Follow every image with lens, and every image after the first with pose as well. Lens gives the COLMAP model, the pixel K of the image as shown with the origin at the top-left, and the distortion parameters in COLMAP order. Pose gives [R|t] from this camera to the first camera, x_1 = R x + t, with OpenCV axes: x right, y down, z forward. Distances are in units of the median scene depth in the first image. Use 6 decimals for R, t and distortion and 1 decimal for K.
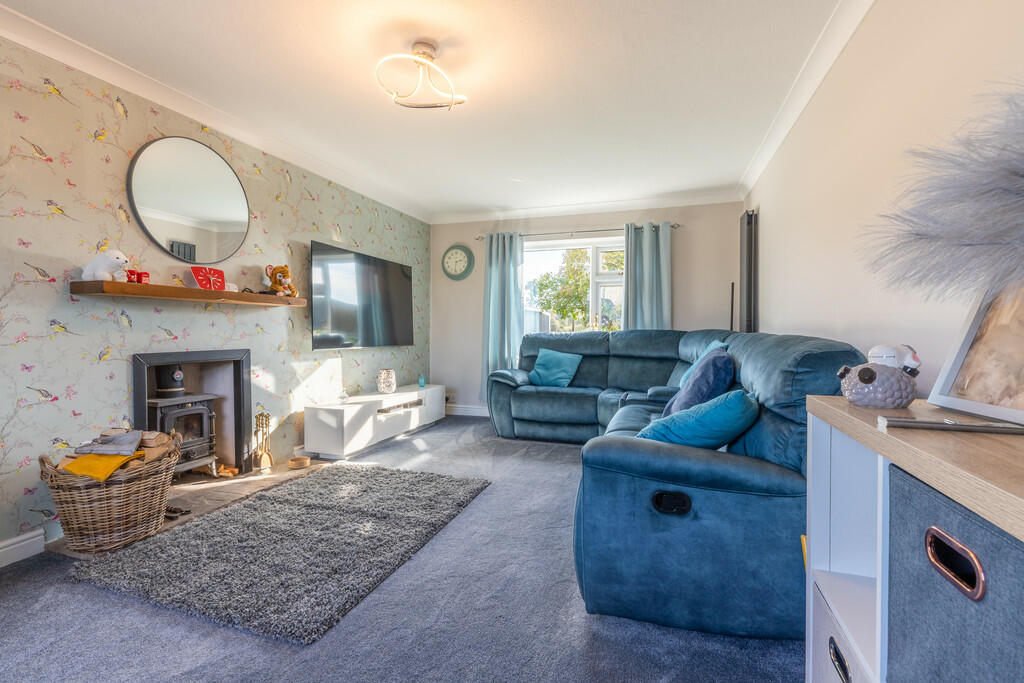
lens RADIAL K [[468.6, 0, 520.2], [0, 468.6, 335.6], [0, 0, 1]] dist [0.002672, -0.001321]
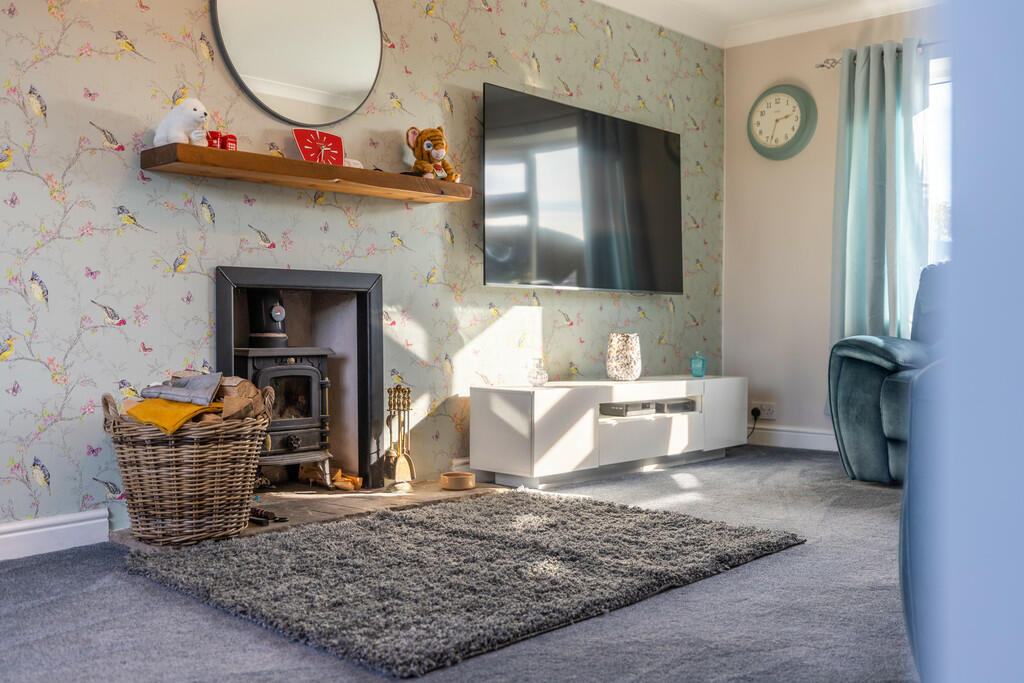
lens RADIAL K [[1025.5, 0, 507.5], [0, 1025.5, 343.8], [0, 0, 1]] dist [-0.011213, 0.000000]
pose [[0.899537, 0.004172, -0.436825, 0.115565], [-0.006488, 0.999972, -0.003812, 0.119800], [0.436796, 0.006263, 0.899539, -0.066585]]
